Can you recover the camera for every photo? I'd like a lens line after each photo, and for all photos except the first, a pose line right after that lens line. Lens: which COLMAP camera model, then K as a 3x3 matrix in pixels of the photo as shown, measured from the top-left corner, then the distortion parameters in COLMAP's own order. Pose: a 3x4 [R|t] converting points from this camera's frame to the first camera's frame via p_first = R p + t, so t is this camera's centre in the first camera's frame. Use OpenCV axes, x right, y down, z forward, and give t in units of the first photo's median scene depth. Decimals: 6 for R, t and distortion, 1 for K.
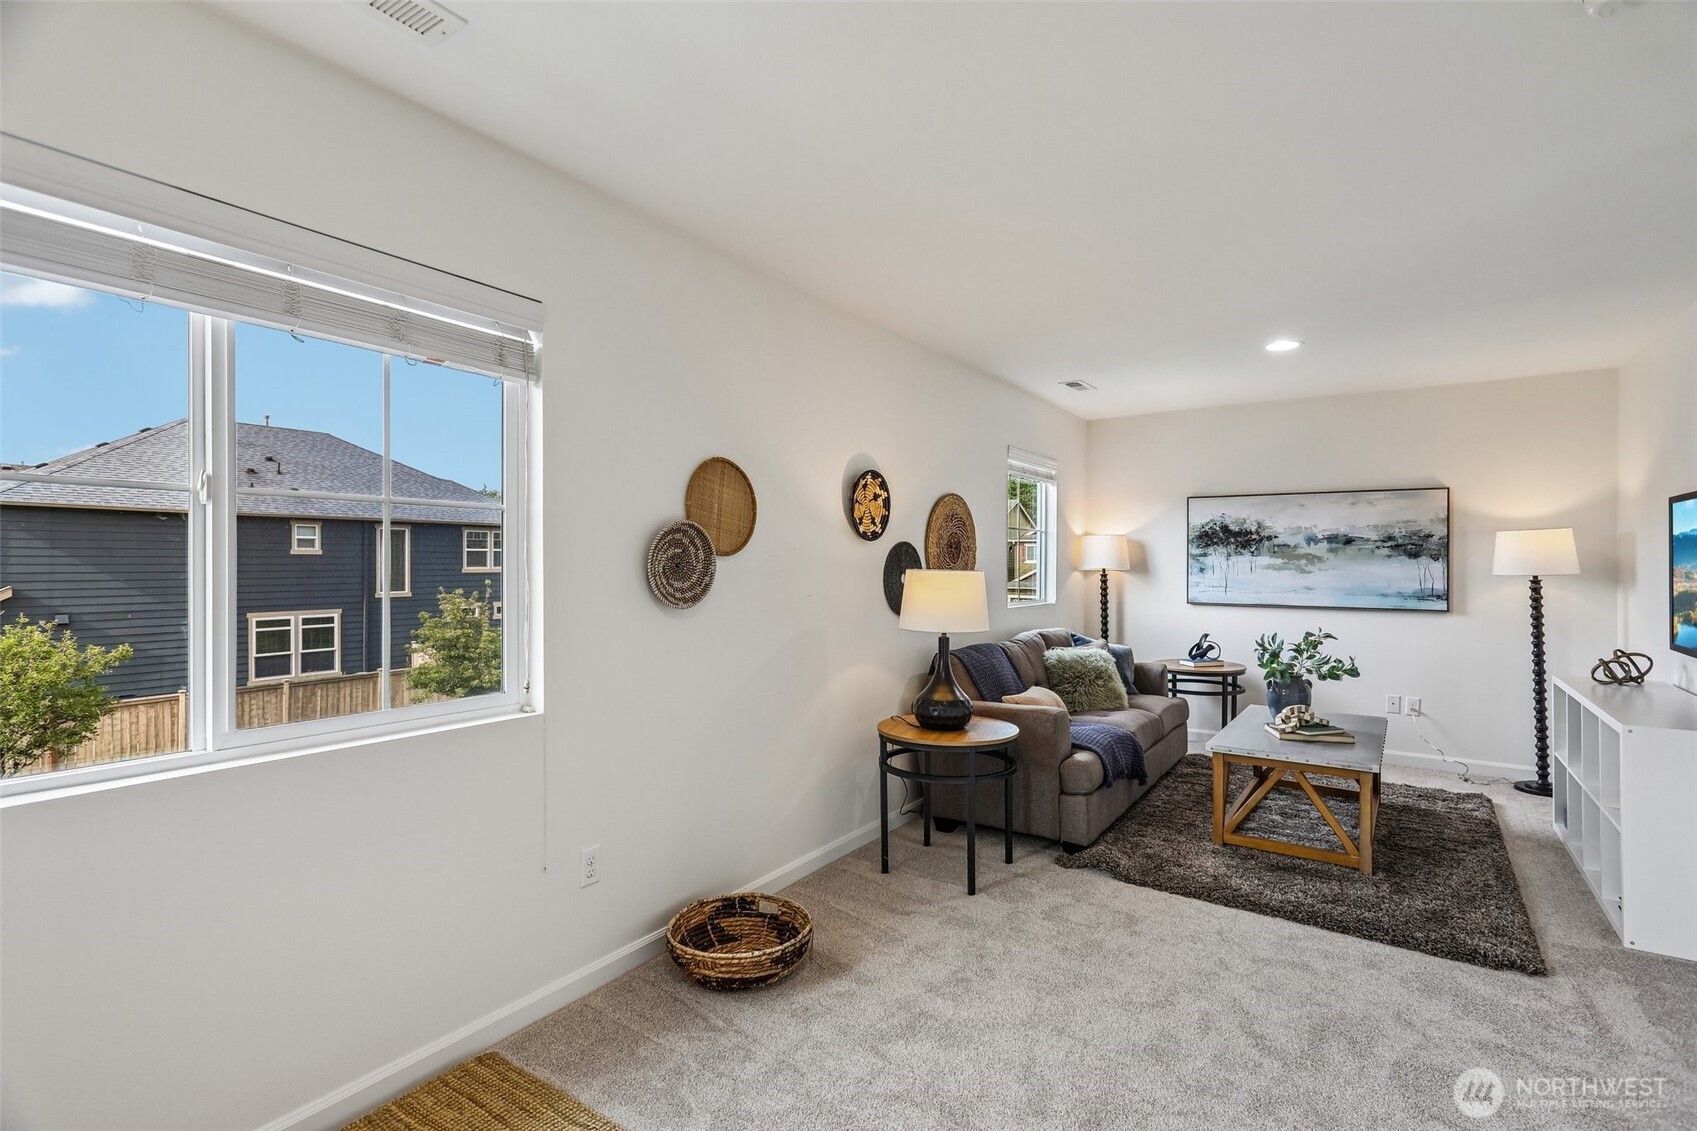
lens RADIAL K [[802.7, 0, 853.5], [0, 802.7, 564.7], [0, 0, 1]] dist [-0.001244, 0.000786]
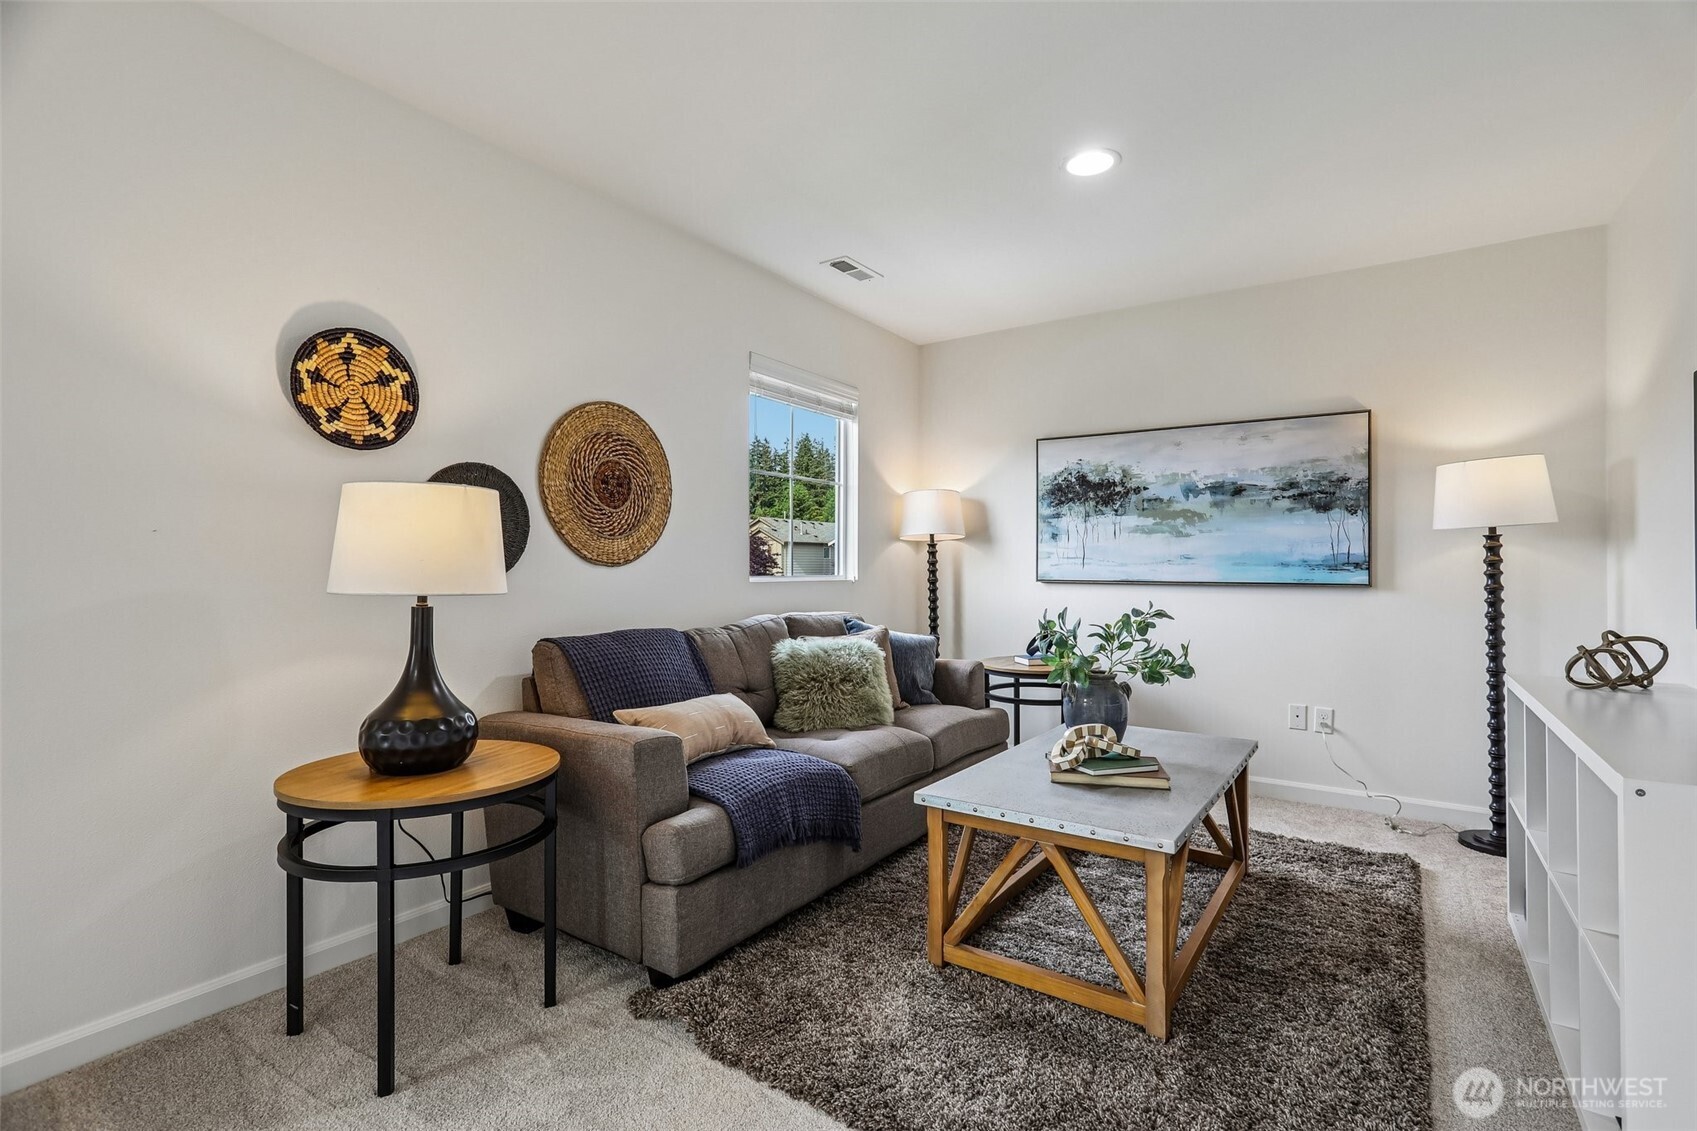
lens RADIAL K [[808.3, 0, 848.5], [0, 808.3, 565.5], [0, 0, 1]] dist [-0.002695, -0.000253]
pose [[0.999969, -0.000731, 0.007793, 0.308242], [0.000764, 0.999991, -0.004253, 0.048046], [-0.007790, 0.004258, 0.999961, 0.326305]]
